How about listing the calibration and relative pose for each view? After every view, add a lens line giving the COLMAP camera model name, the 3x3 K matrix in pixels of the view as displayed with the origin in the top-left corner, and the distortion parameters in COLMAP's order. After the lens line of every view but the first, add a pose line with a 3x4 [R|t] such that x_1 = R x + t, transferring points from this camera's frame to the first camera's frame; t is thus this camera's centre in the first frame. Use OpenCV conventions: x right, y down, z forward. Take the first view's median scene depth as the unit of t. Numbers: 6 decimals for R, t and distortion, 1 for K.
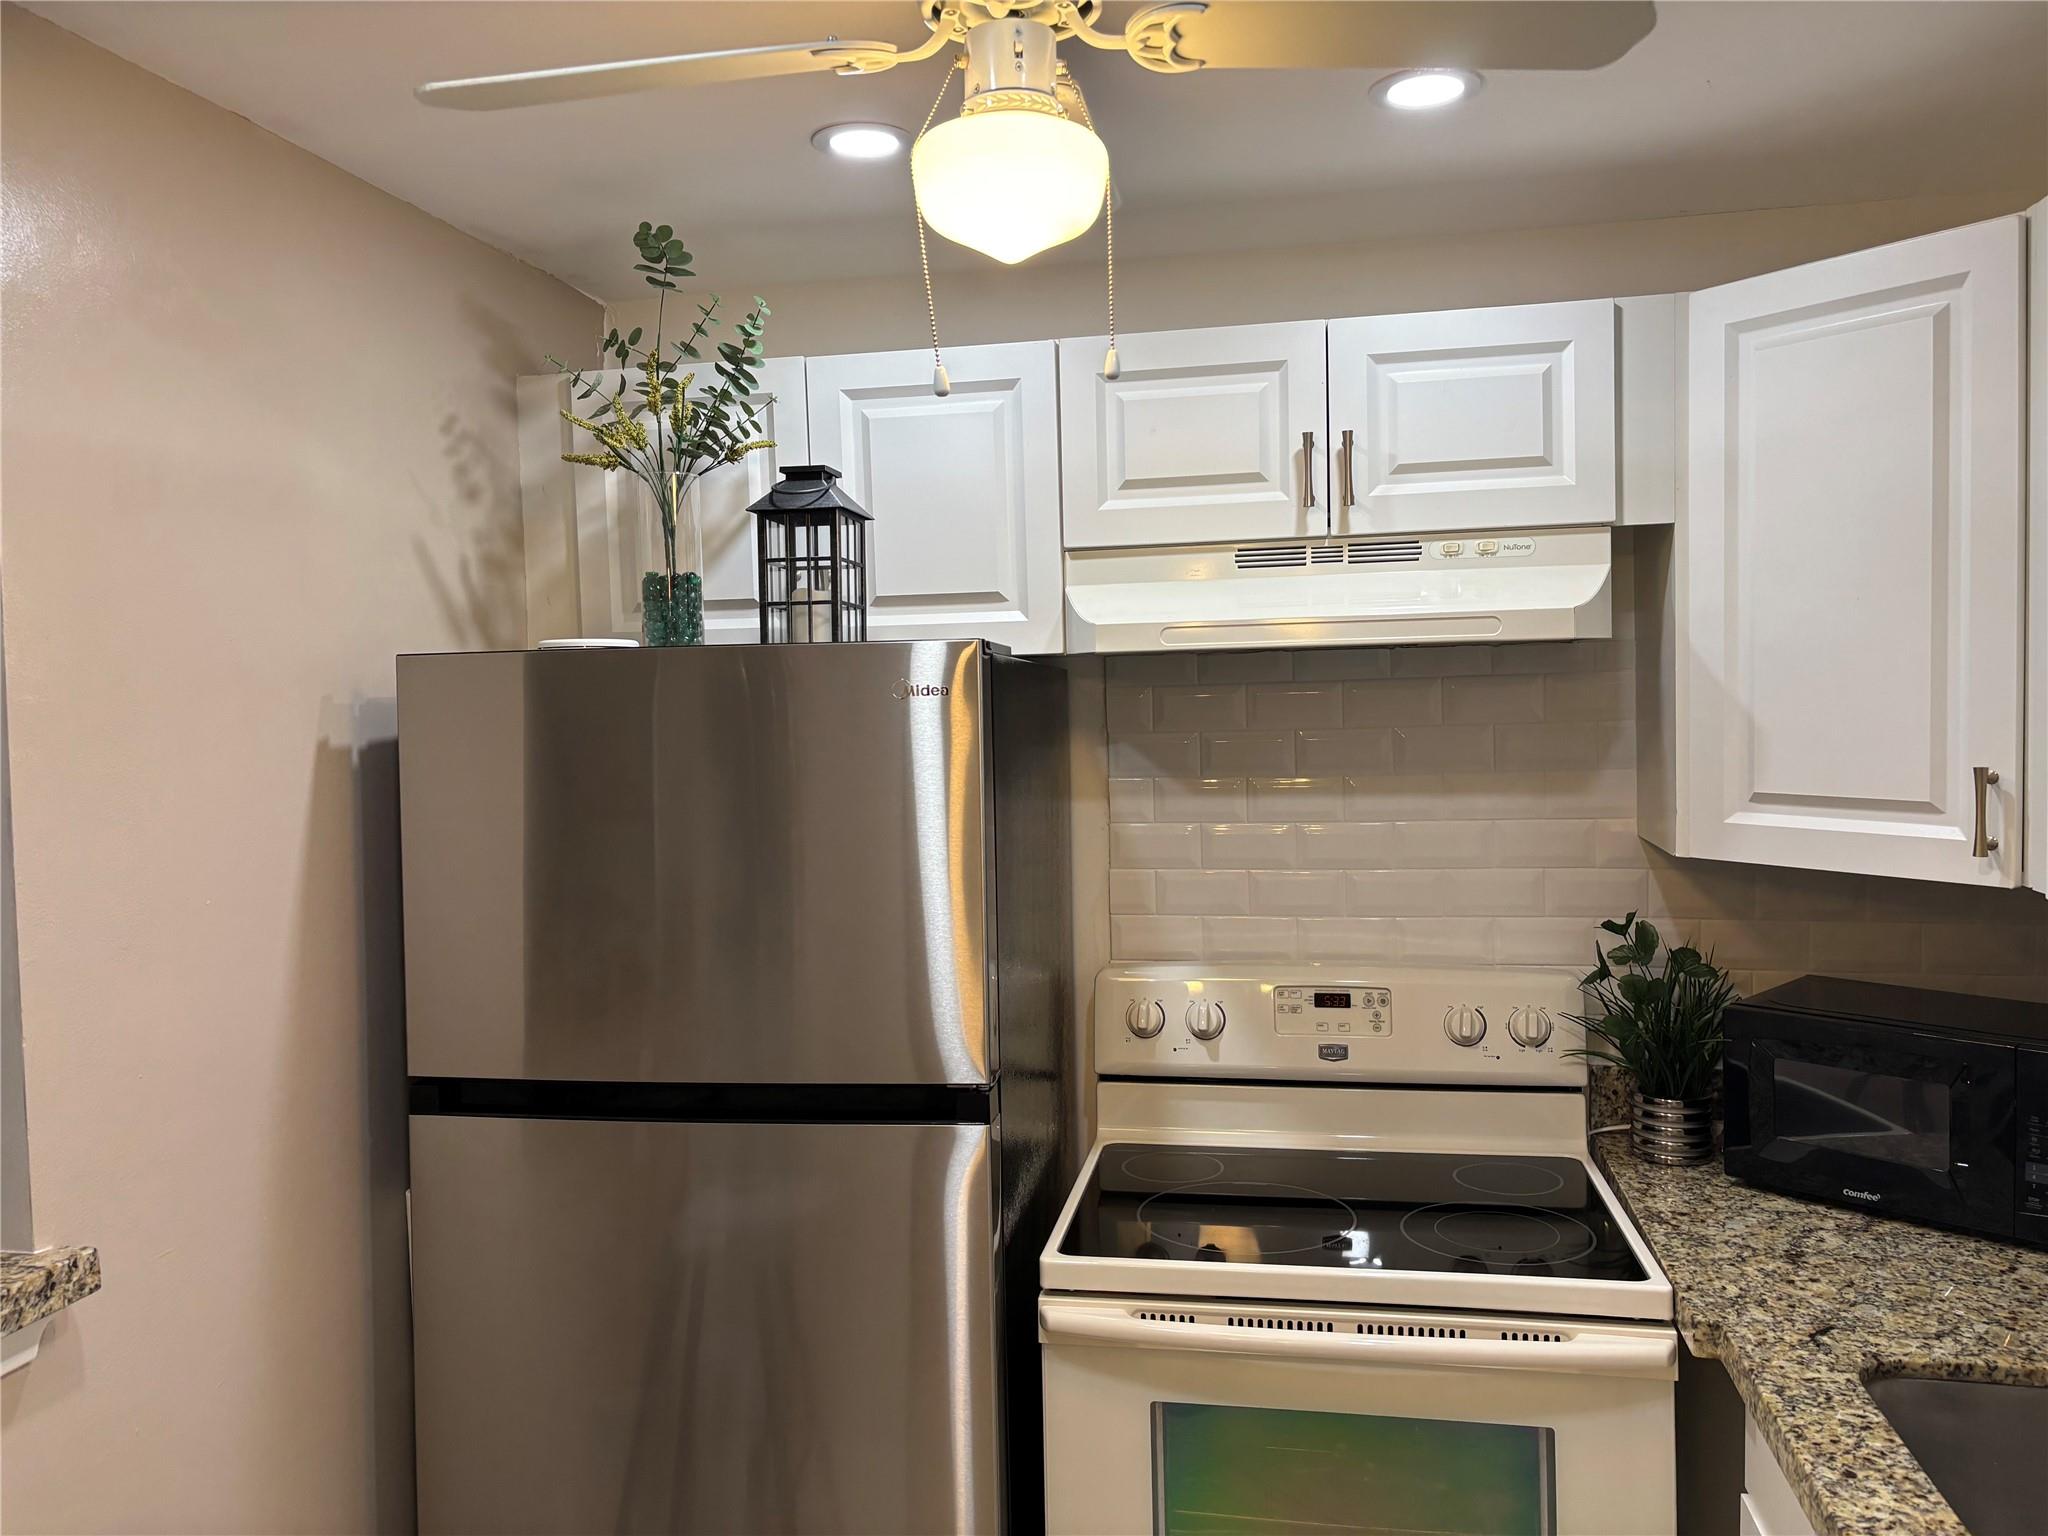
lens RADIAL K [[1547.3, 0, 1024.0], [0, 1547.3, 768.0], [0, 0, 1]] dist [0.030904, -0.009771]
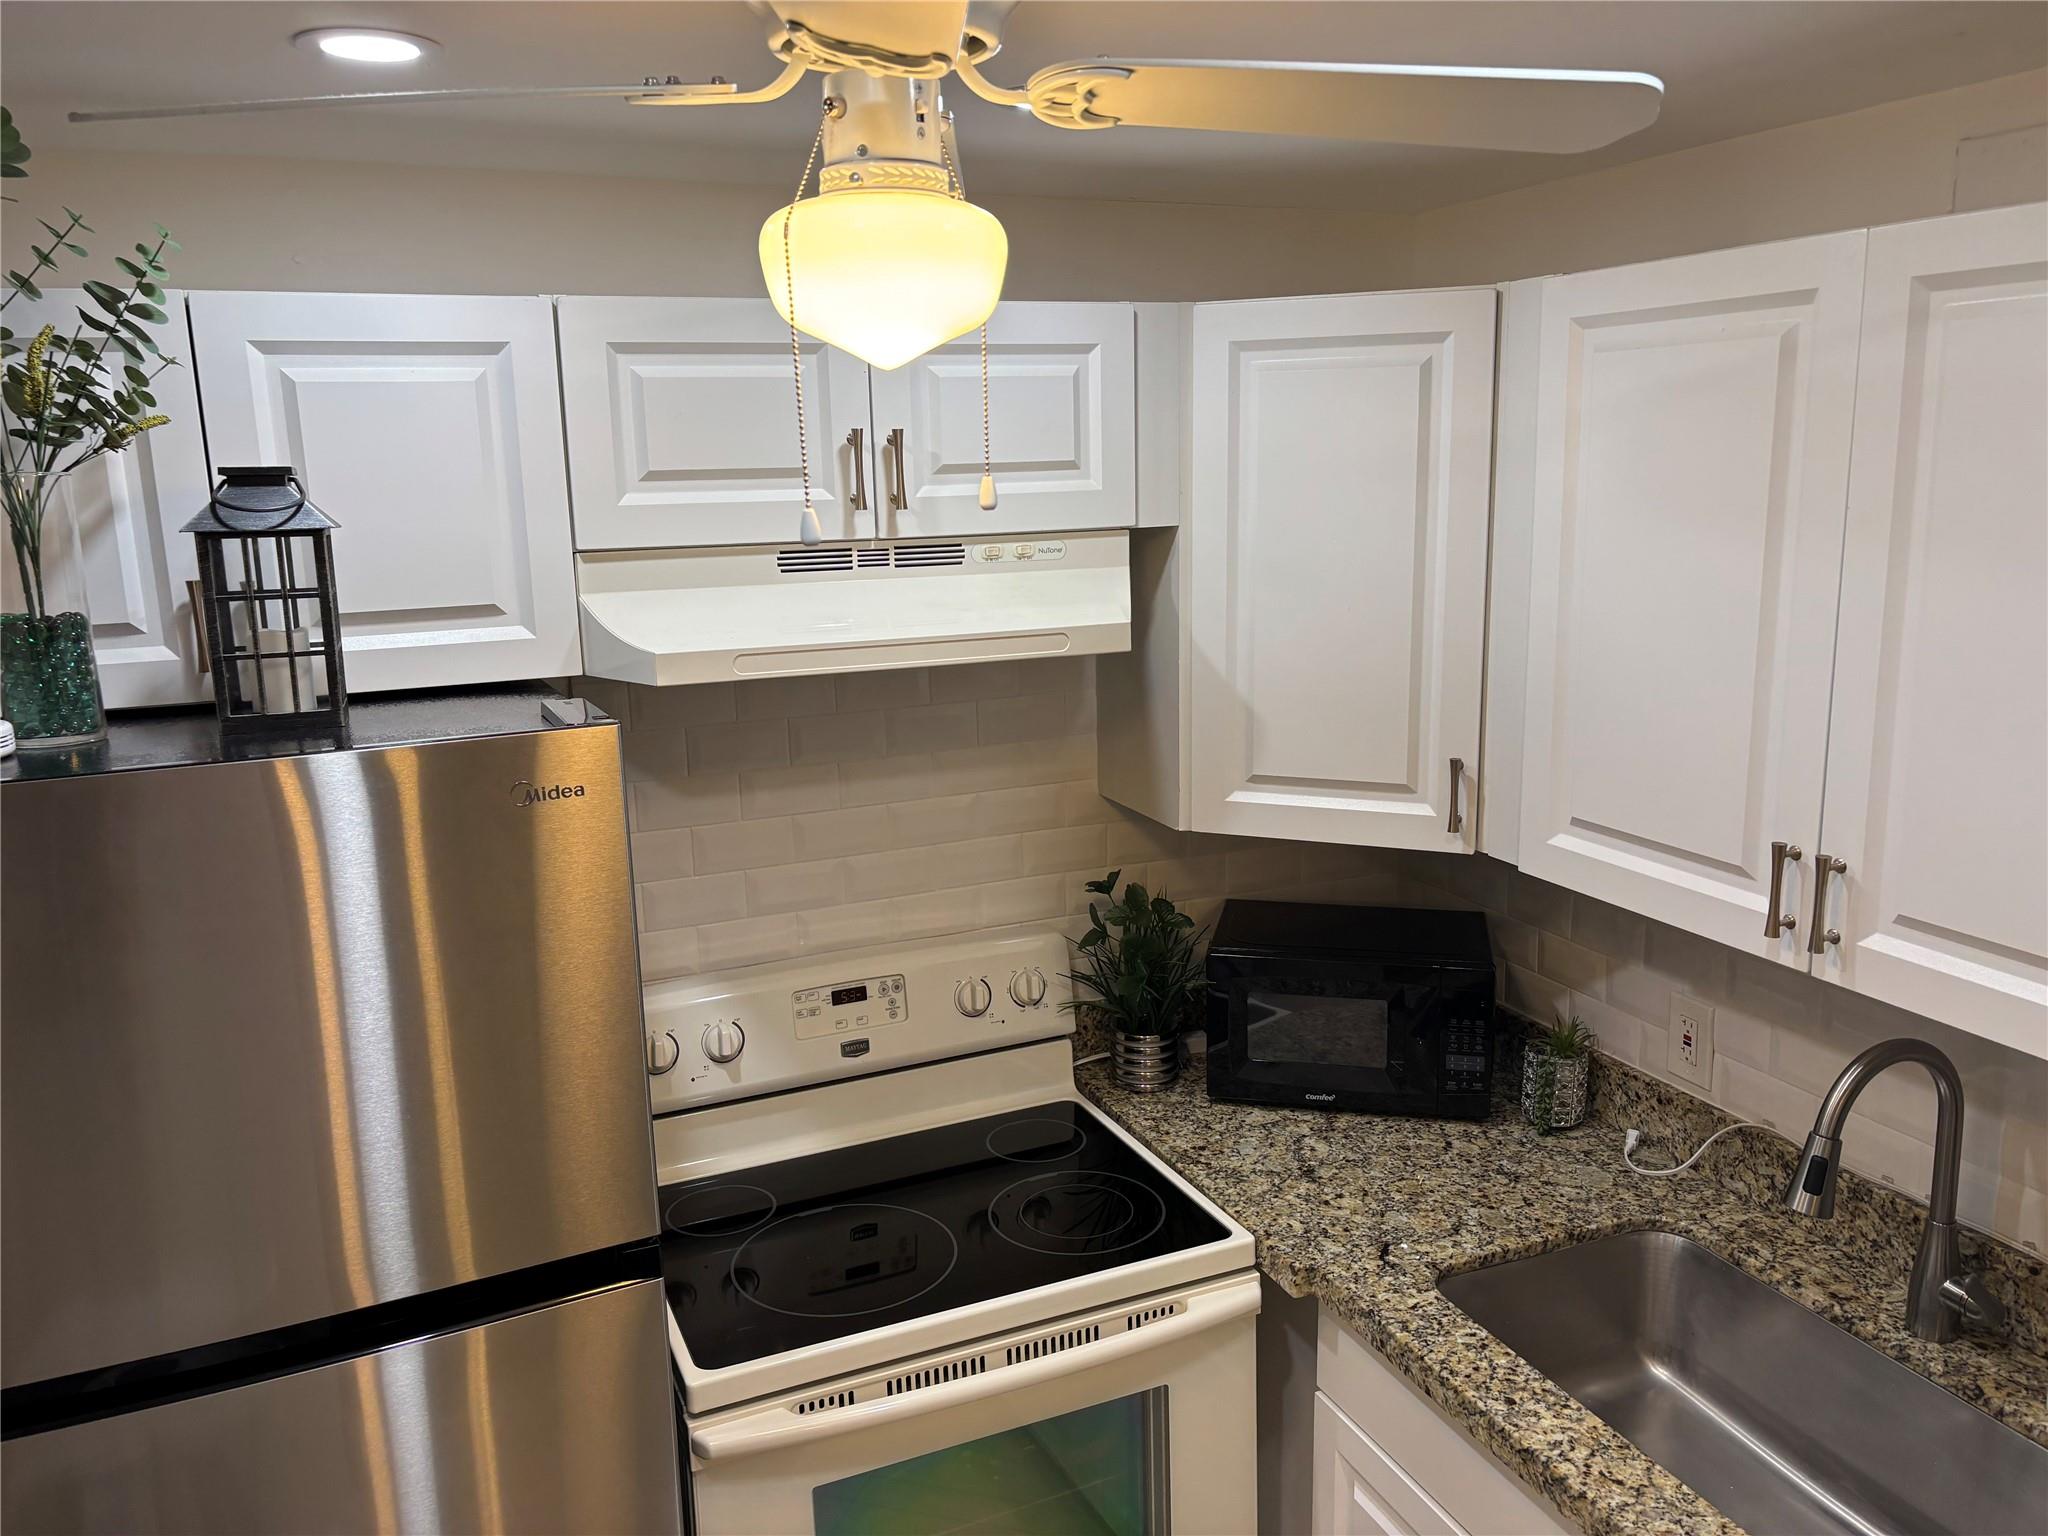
lens RADIAL K [[1559.2, 0, 1024.0], [0, 1559.2, 768.0], [0, 0, 1]] dist [0.083636, -0.107041]
pose [[0.830896, -0.108832, 0.545680, -0.261224], [0.035792, 0.989108, 0.142772, -0.145229], [-0.555275, -0.099098, 0.825742, 0.157830]]
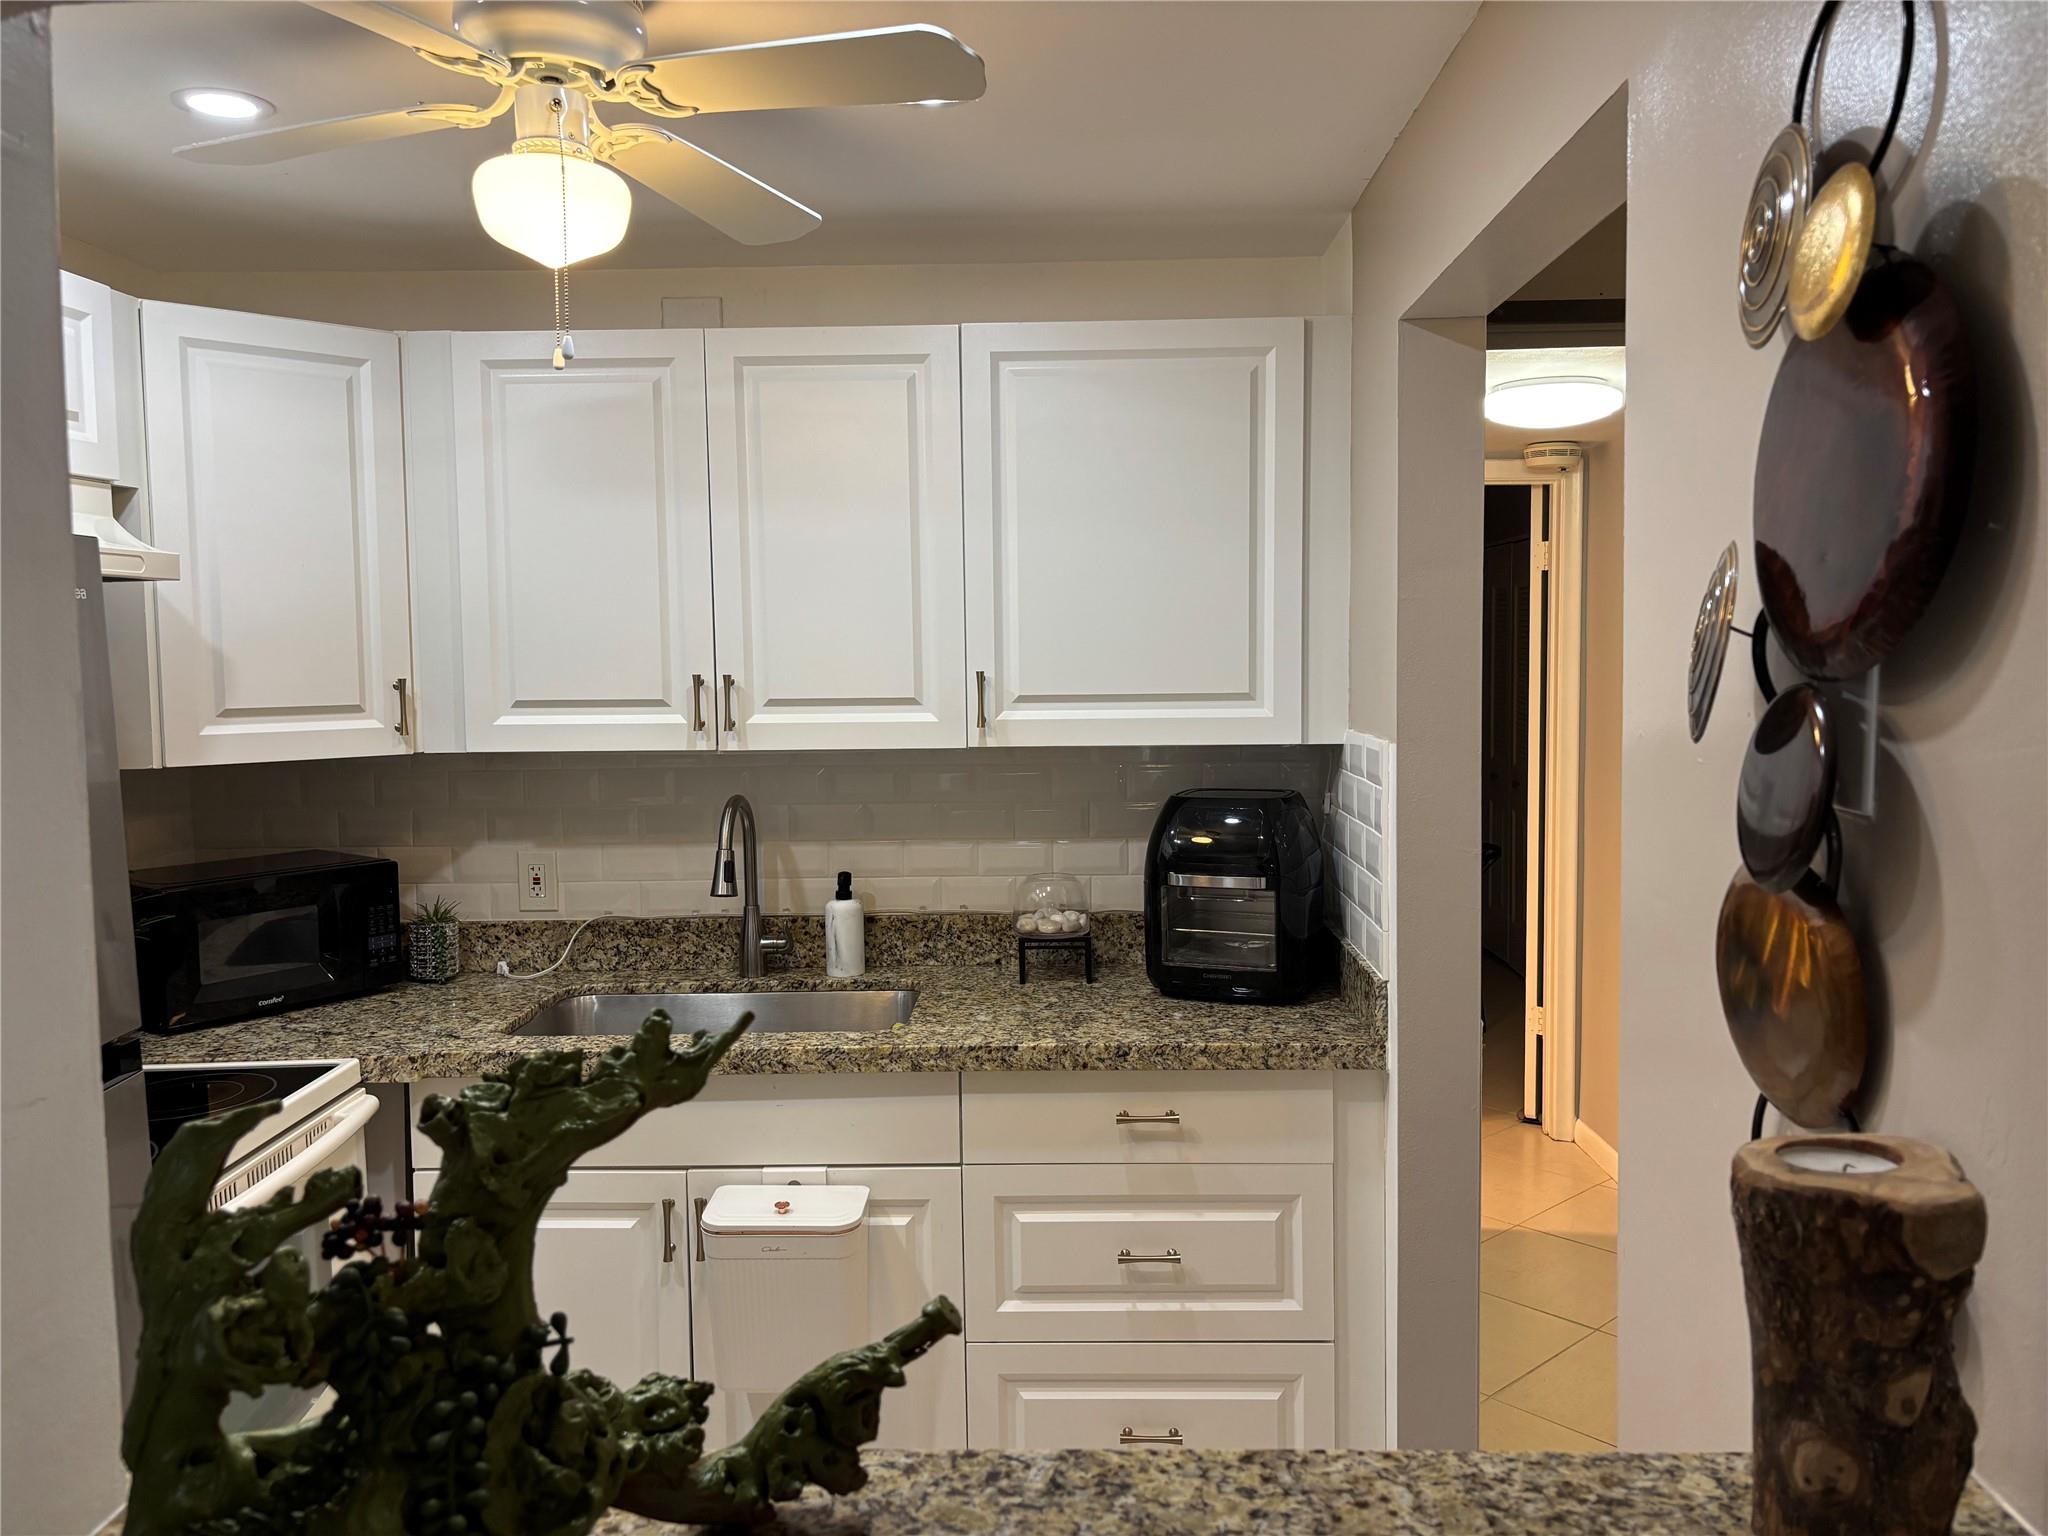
lens RADIAL K [[1547.3, 0, 1024.0], [0, 1547.3, 768.0], [0, 0, 1]] dist [0.030904, -0.009771]
pose [[-0.165564, -0.052015, 0.984826, -0.858944], [0.072654, 0.995251, 0.064780, 0.027132], [-0.983519, 0.082277, -0.160998, 0.527462]]
